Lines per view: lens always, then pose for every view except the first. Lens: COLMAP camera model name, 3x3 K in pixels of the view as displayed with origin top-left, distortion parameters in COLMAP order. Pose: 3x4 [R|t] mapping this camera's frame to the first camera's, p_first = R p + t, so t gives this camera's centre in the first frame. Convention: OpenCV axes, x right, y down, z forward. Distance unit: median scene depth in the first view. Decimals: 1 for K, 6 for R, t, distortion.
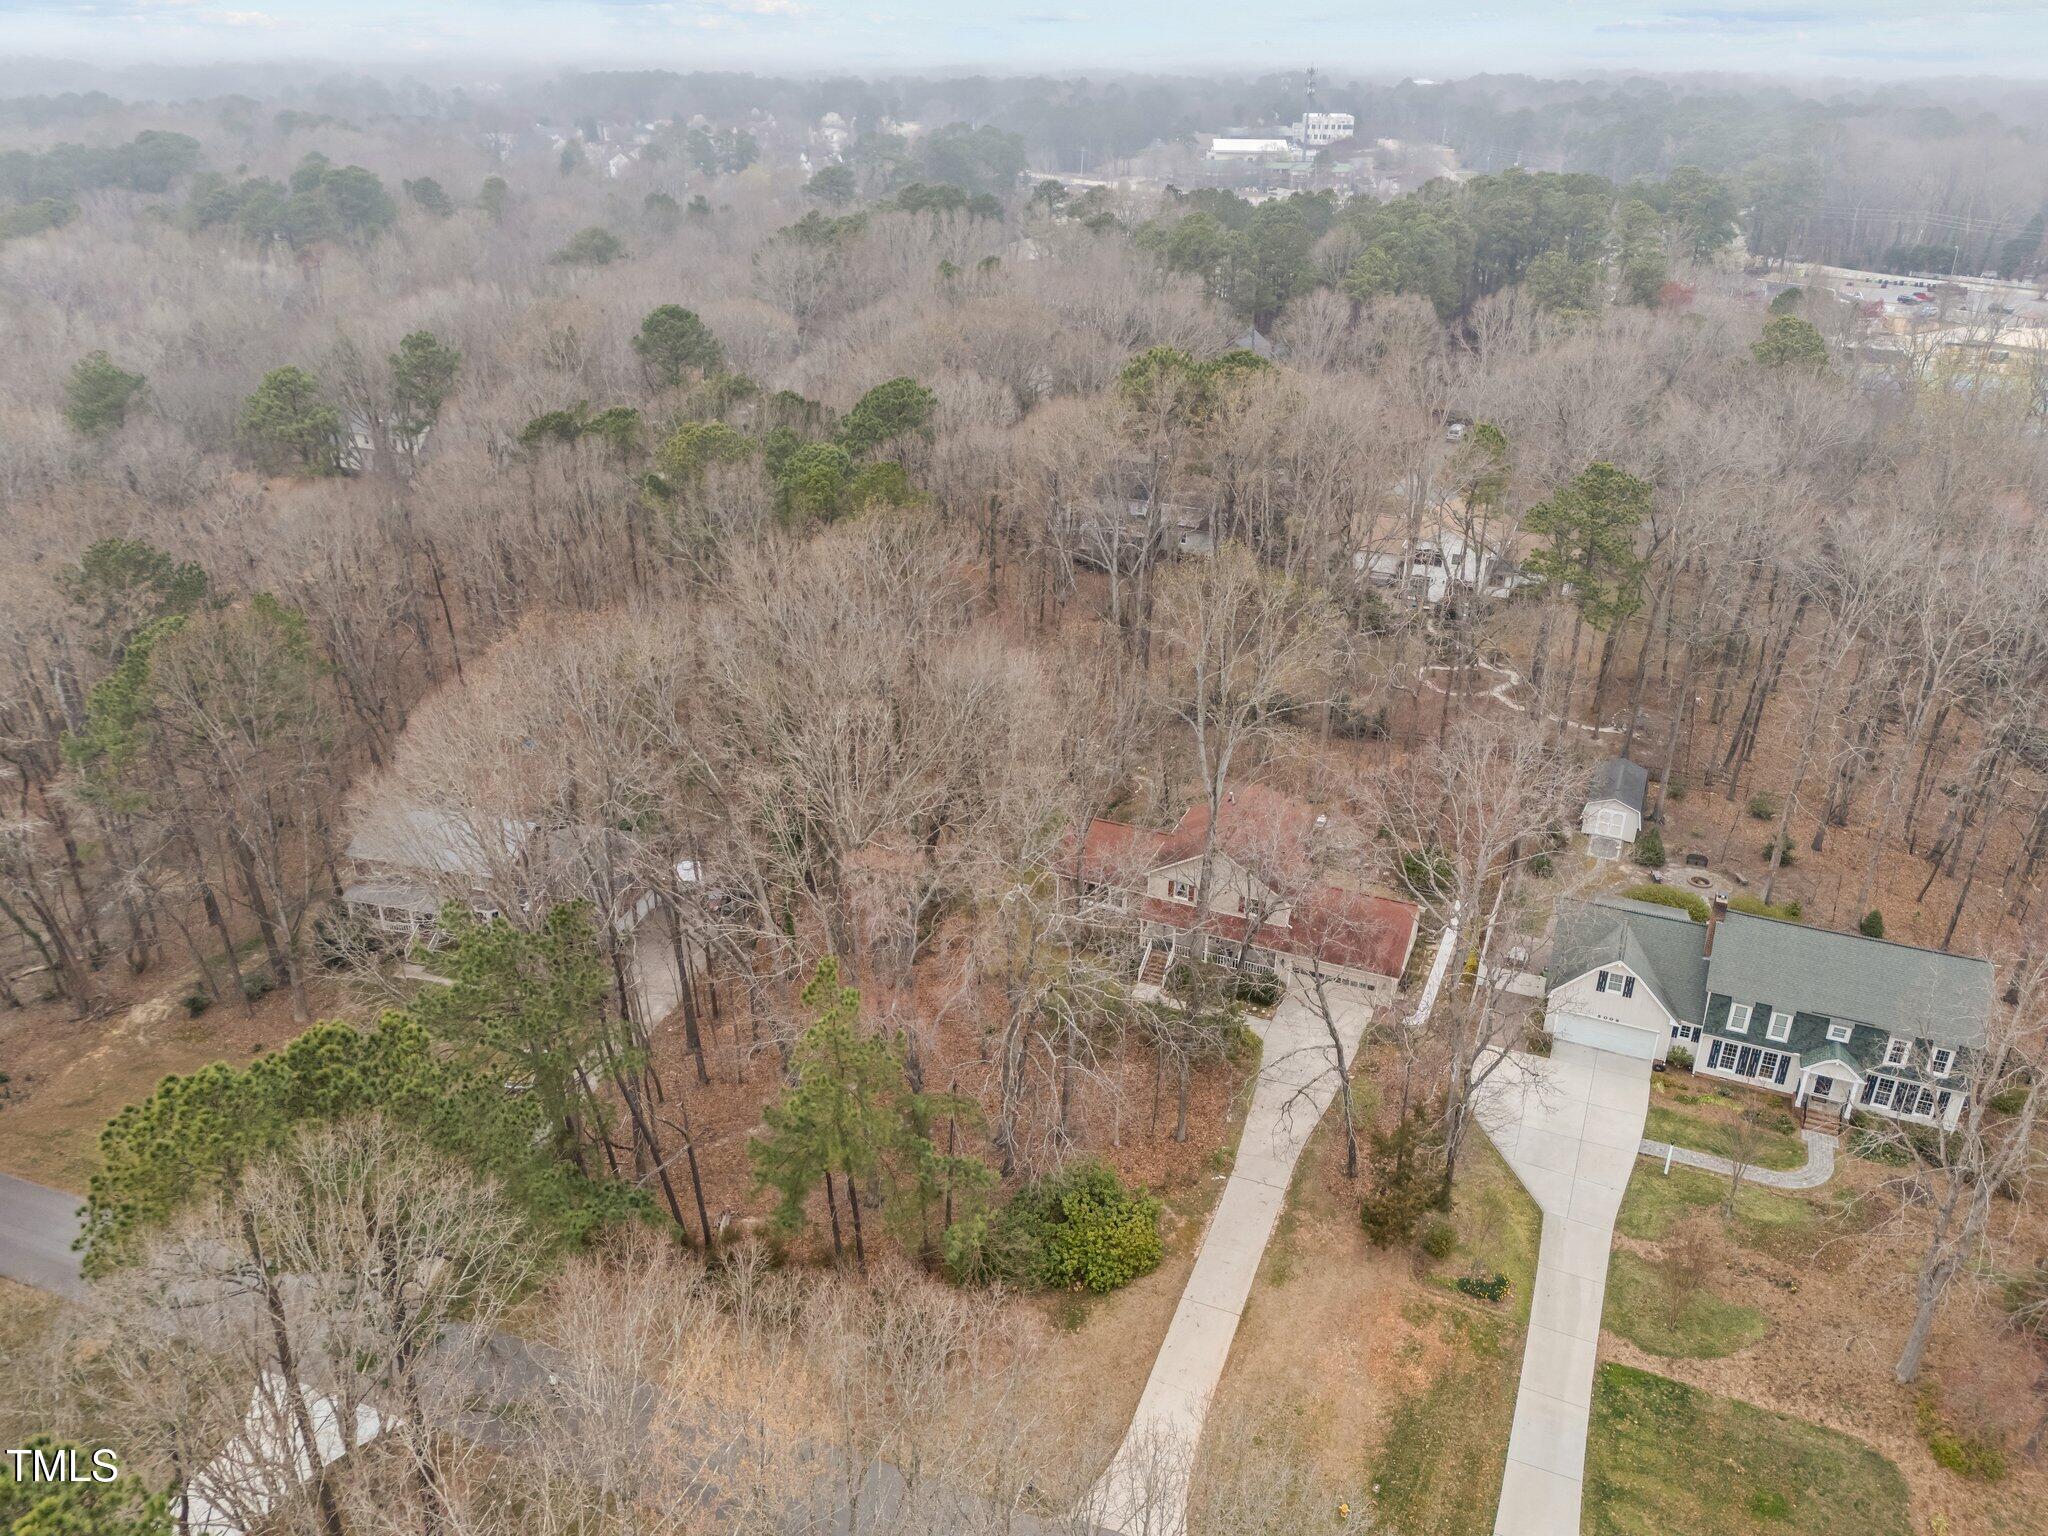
lens RADIAL K [[1465.3, 0, 1024.0], [0, 1465.3, 768.0], [0, 0, 1]] dist [0.000655, 0.076443]
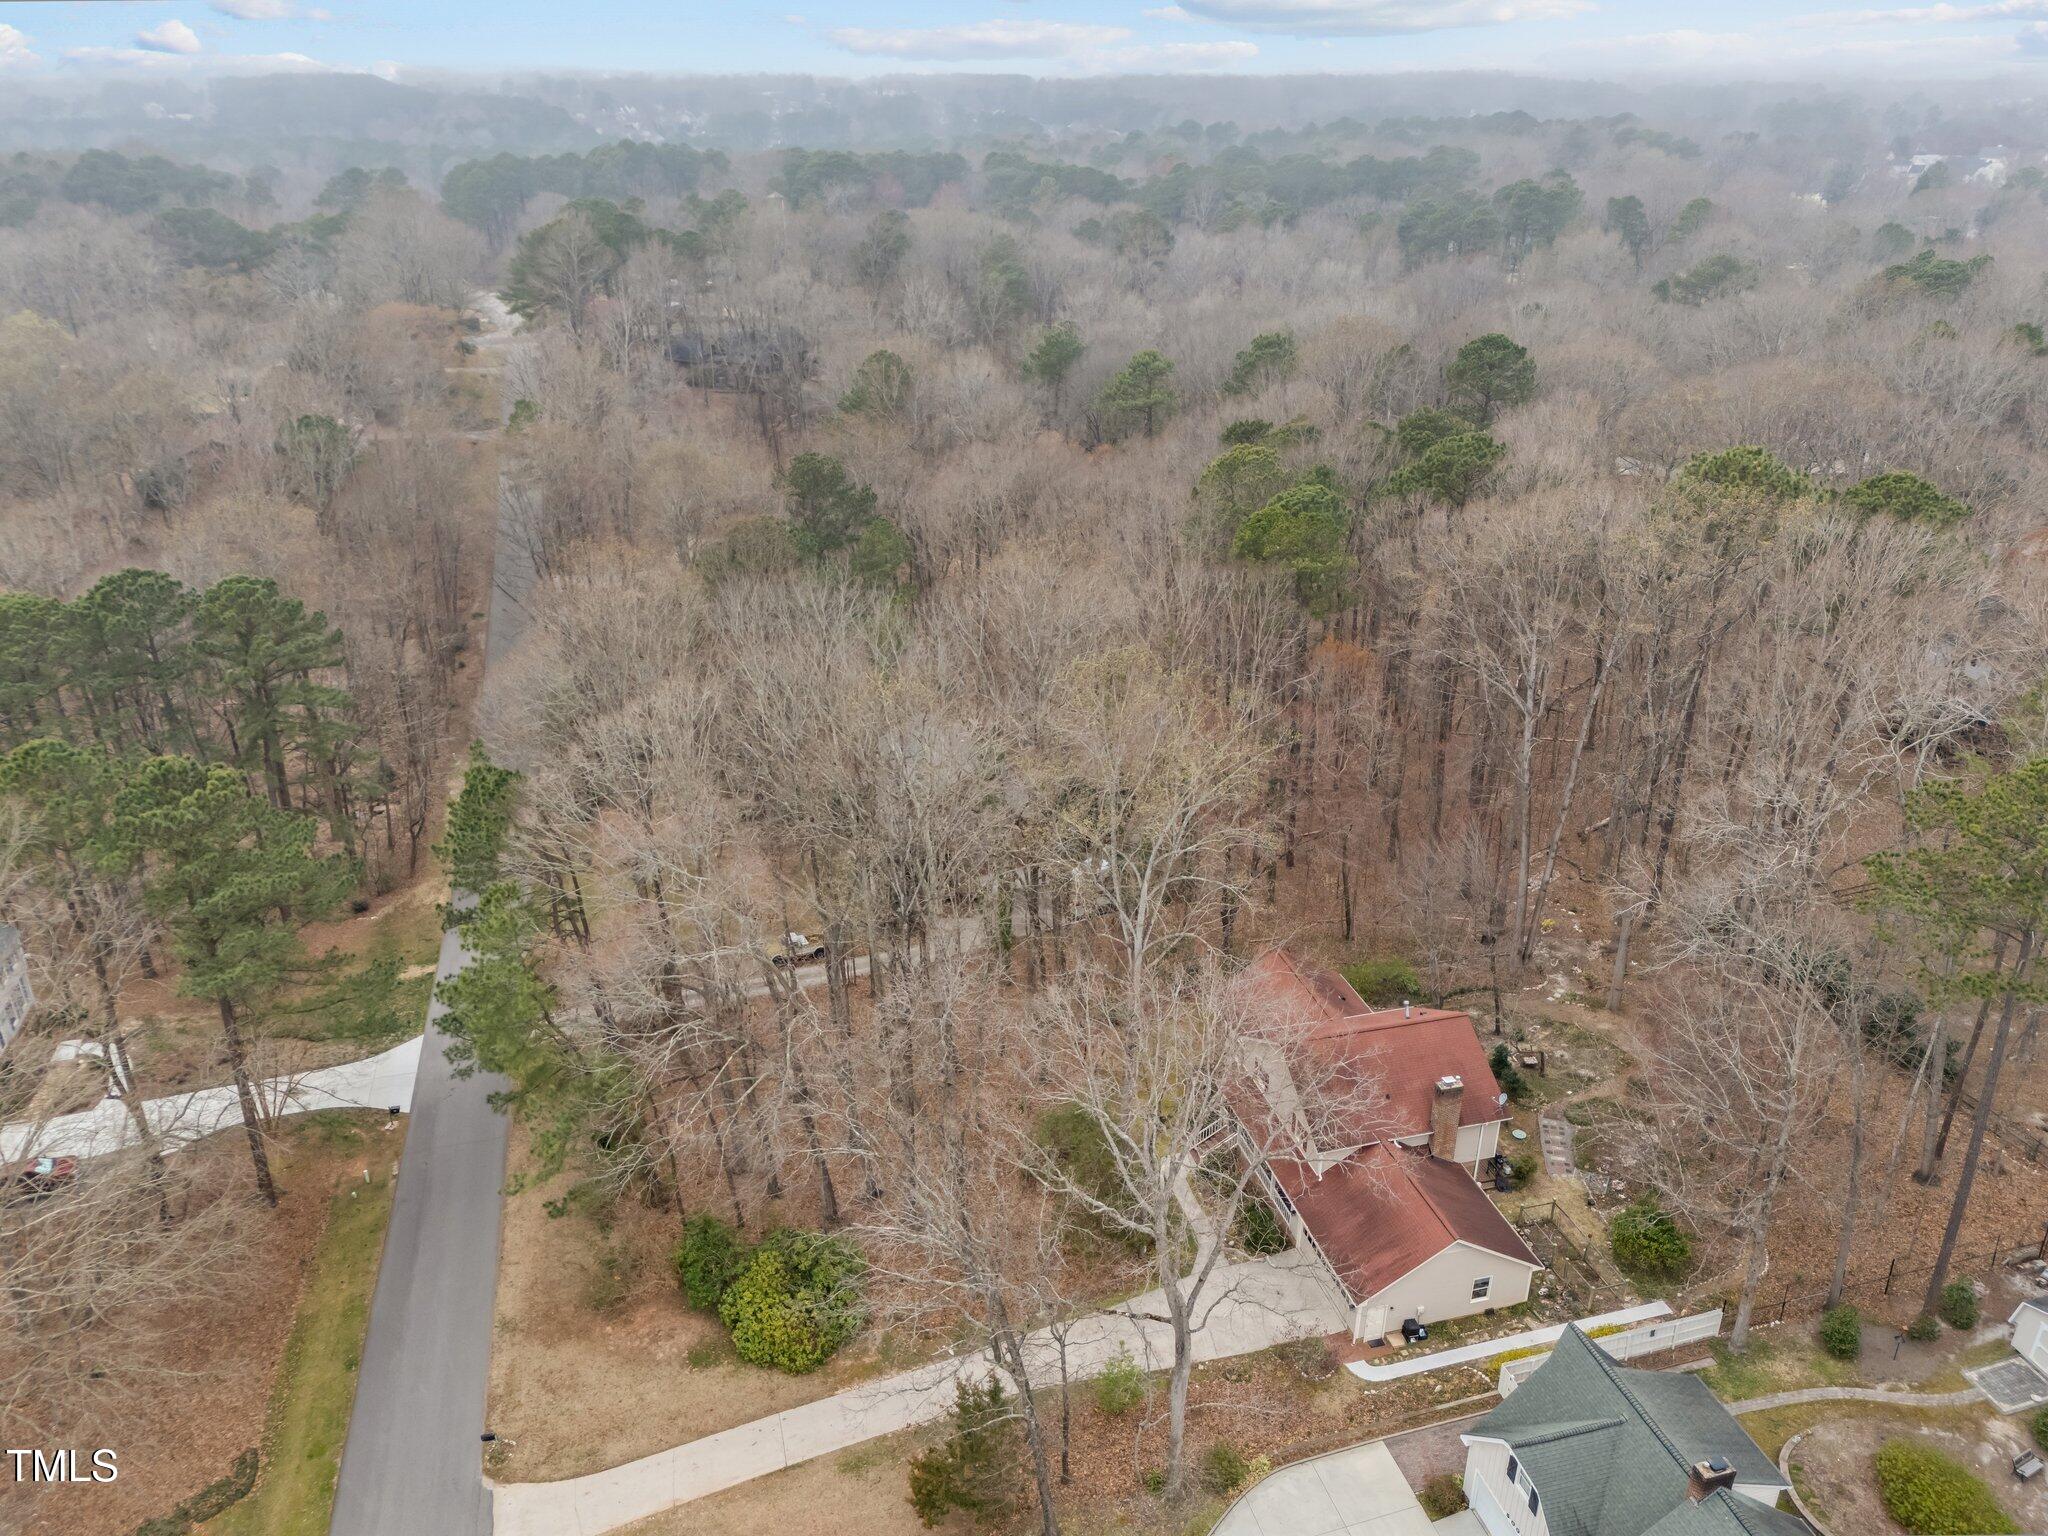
lens RADIAL K [[1465.3, 0, 1024.0], [0, 1465.3, 768.0], [0, 0, 1]] dist [0.000655, 0.076443]
pose [[0.663394, 0.341421, -0.665838, 0.514275], [-0.348427, 0.928428, 0.128920, -0.139122], [0.662198, 0.146471, 0.734874, 0.276815]]
